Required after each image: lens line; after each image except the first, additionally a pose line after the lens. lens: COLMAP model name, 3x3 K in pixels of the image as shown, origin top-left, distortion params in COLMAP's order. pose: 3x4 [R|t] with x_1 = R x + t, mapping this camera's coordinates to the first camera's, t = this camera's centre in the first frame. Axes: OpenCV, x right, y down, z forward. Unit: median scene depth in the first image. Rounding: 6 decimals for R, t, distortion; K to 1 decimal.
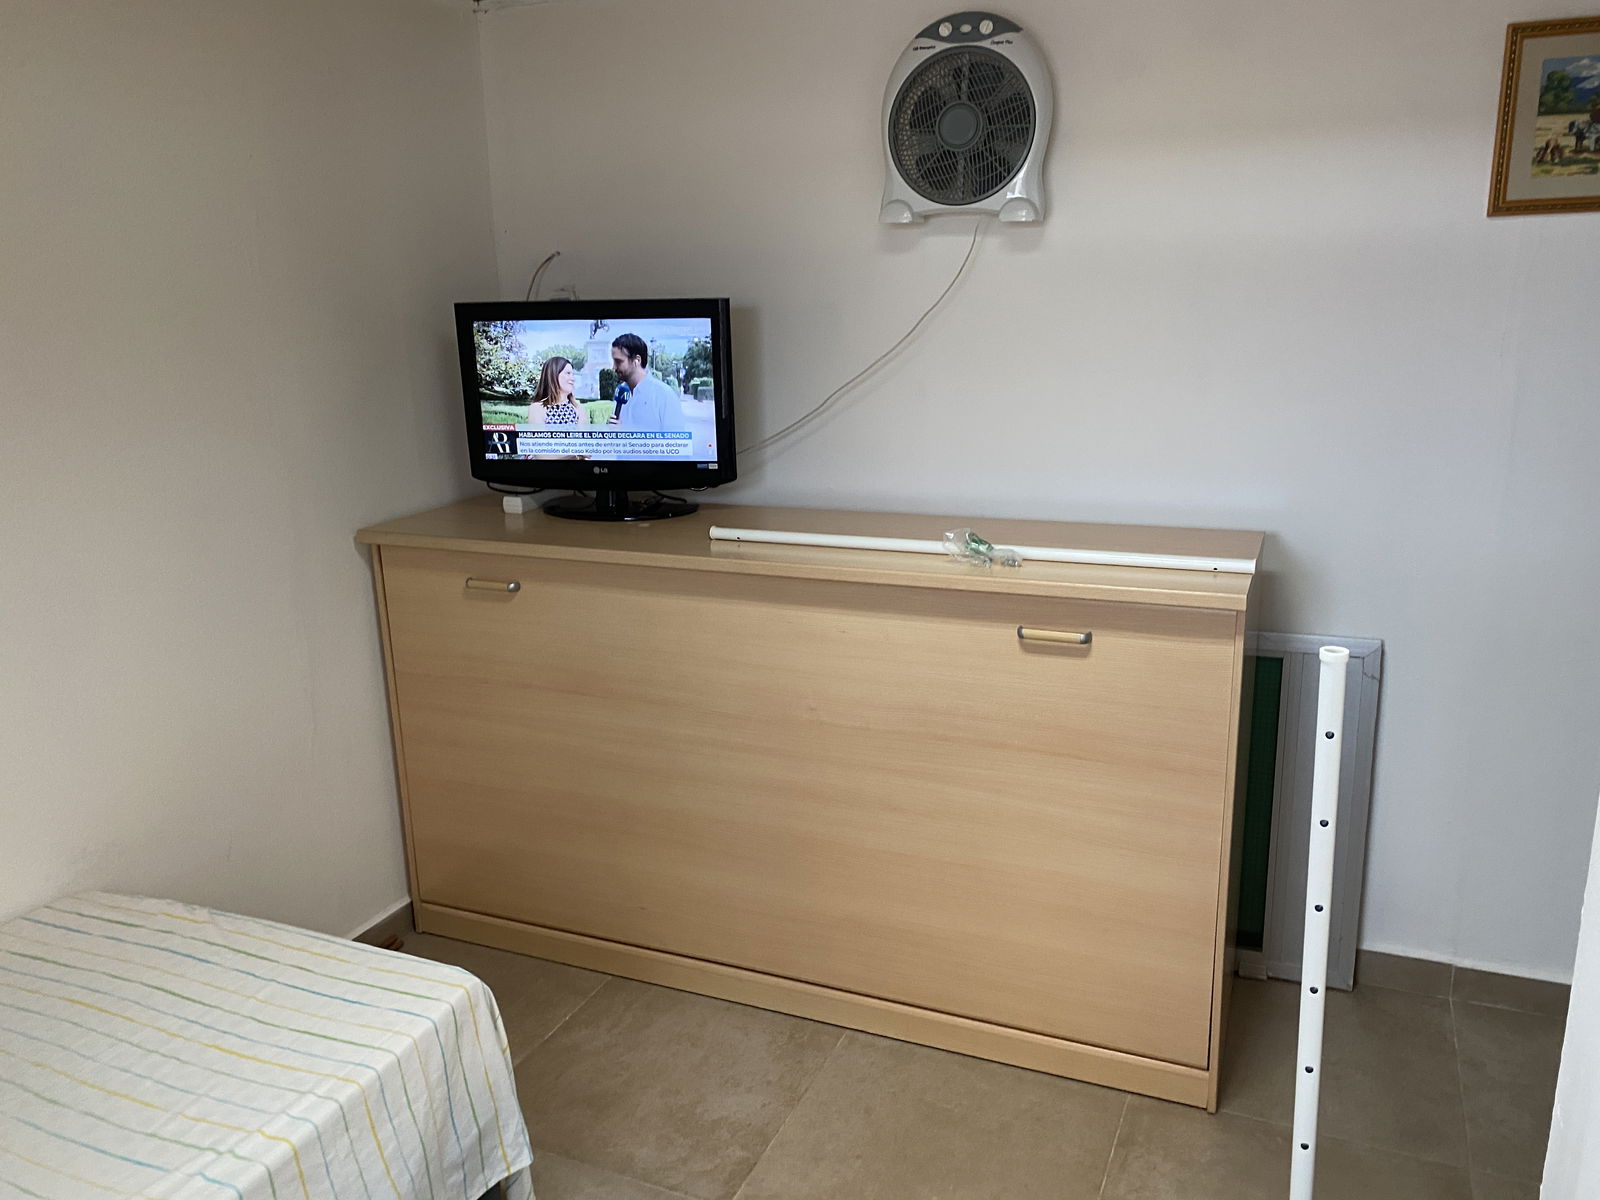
lens RADIAL K [[1245.3, 0, 800.7], [0, 1245.3, 603.6], [0, 0, 1]] dist [0.011854, -0.008448]
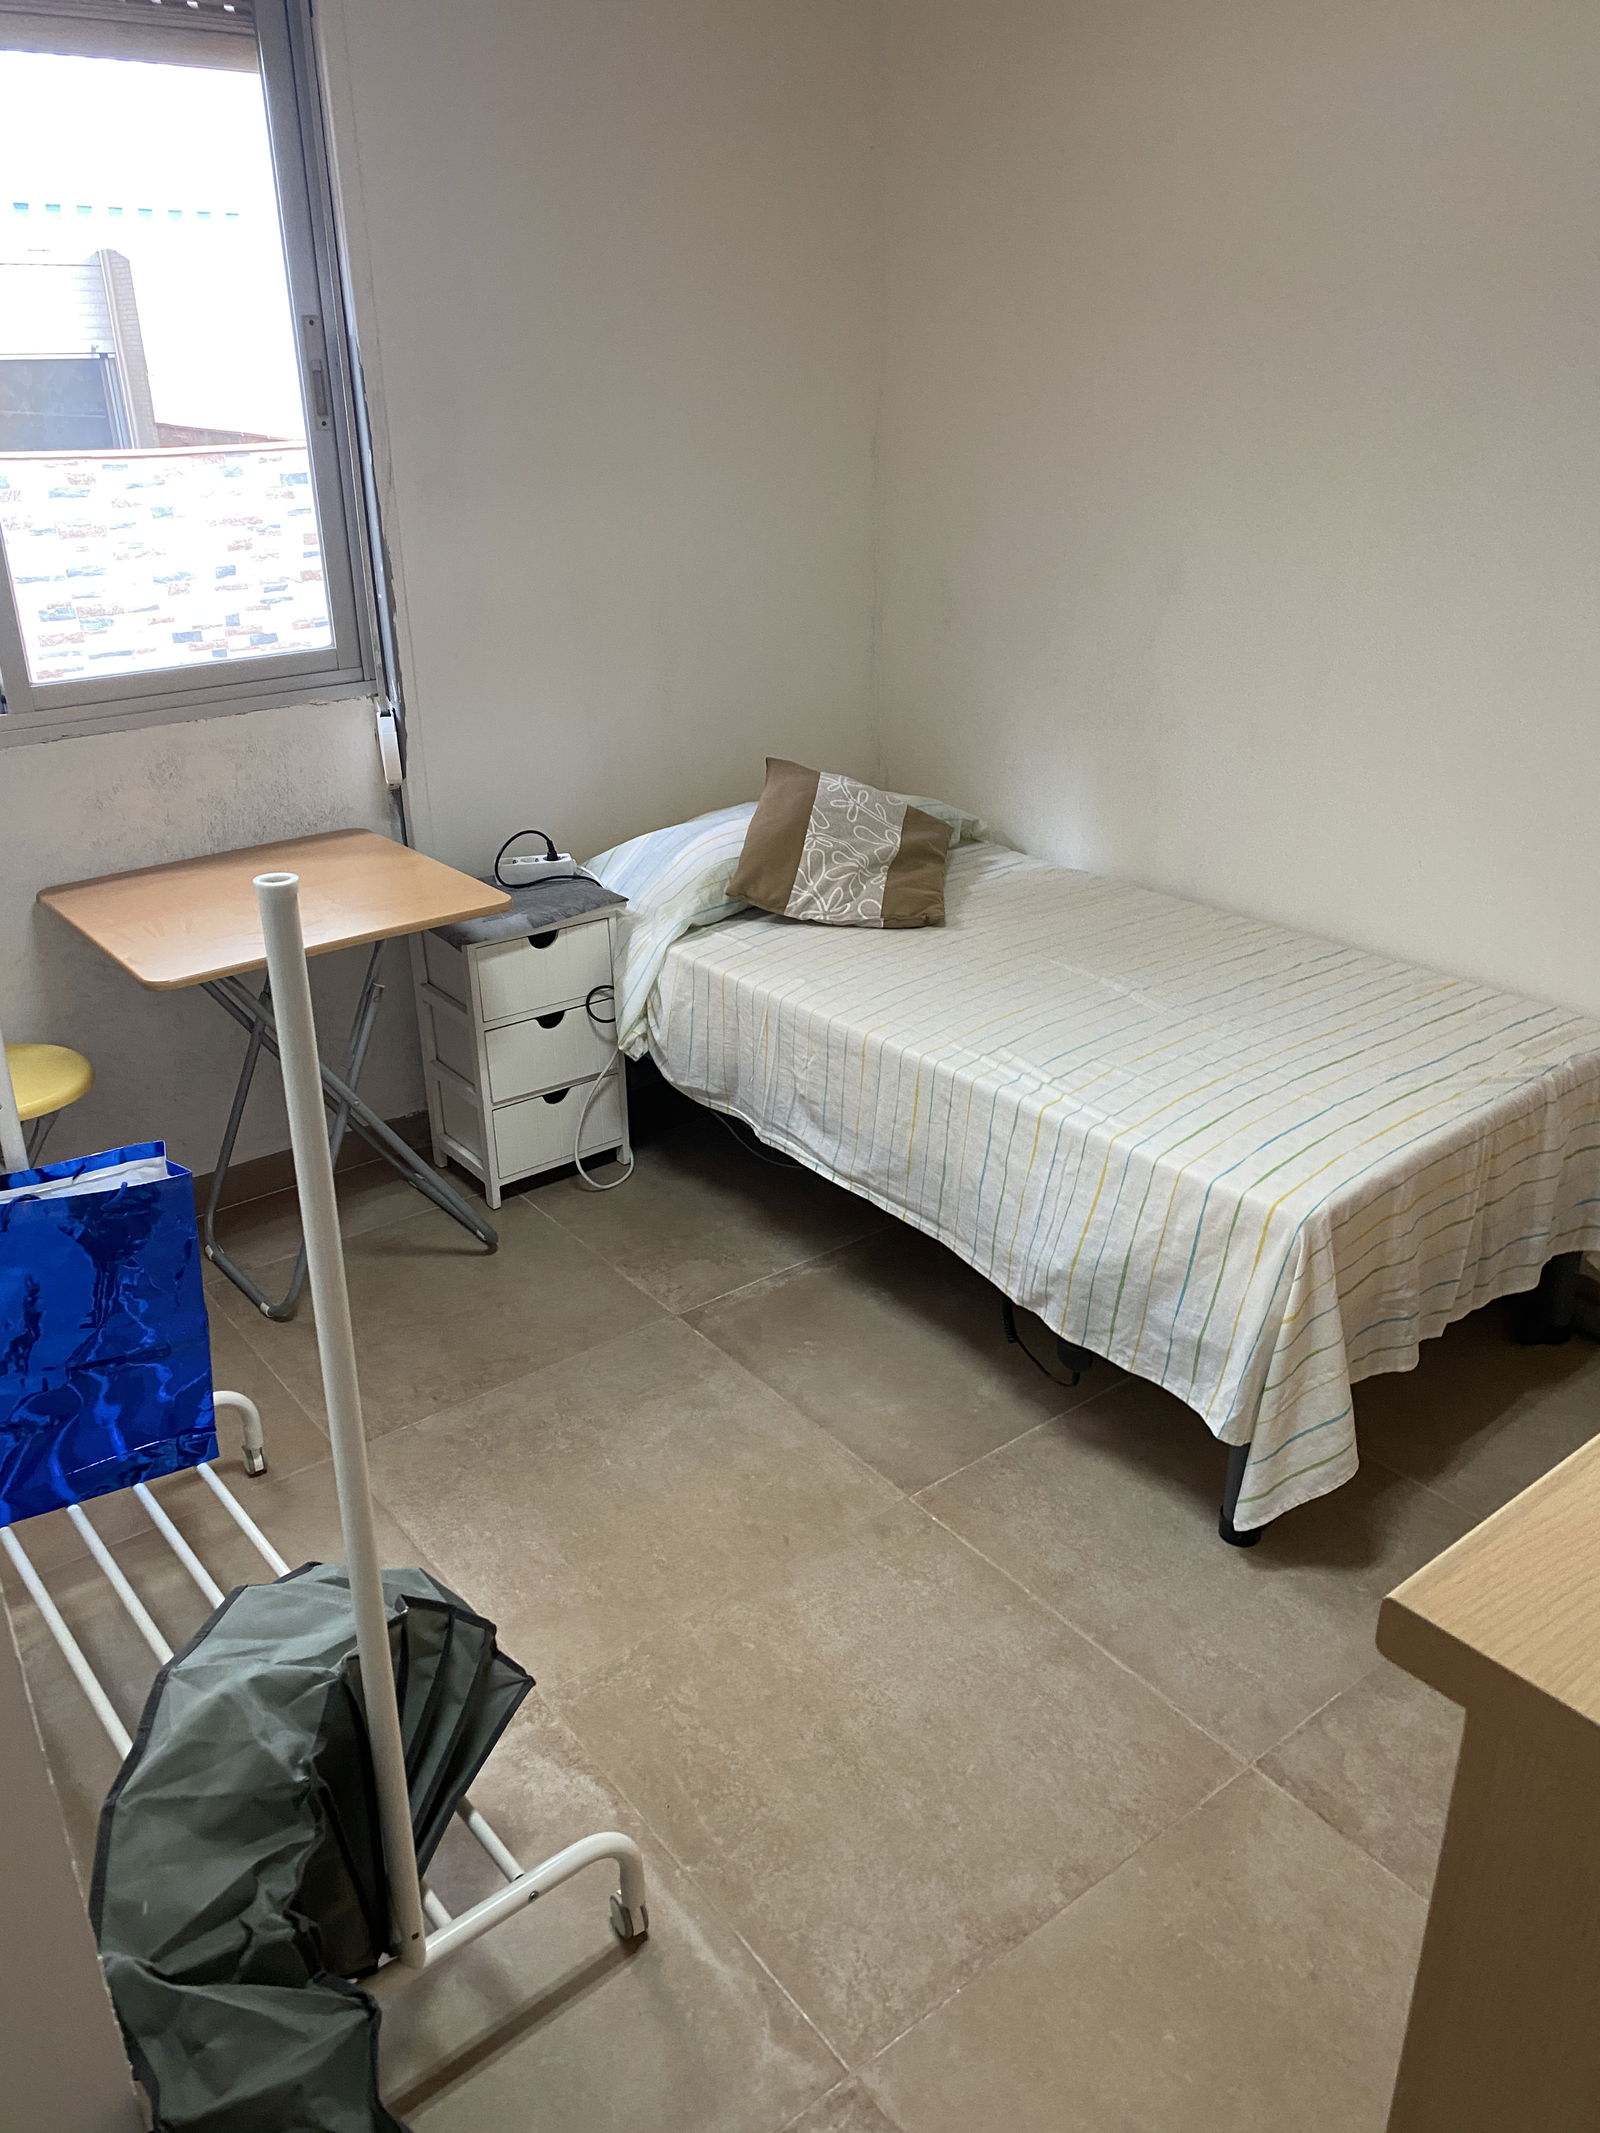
lens RADIAL K [[1660.1, 0, 726.3], [0, 1660.1, 1063.4], [0, 0, 1]] dist [0.011854, -0.008448]
pose [[-0.498517, 0.383453, -0.777460, 0.722023], [-0.190167, 0.826630, 0.529641, -0.274408], [0.845764, 0.411883, -0.339169, 1.050688]]
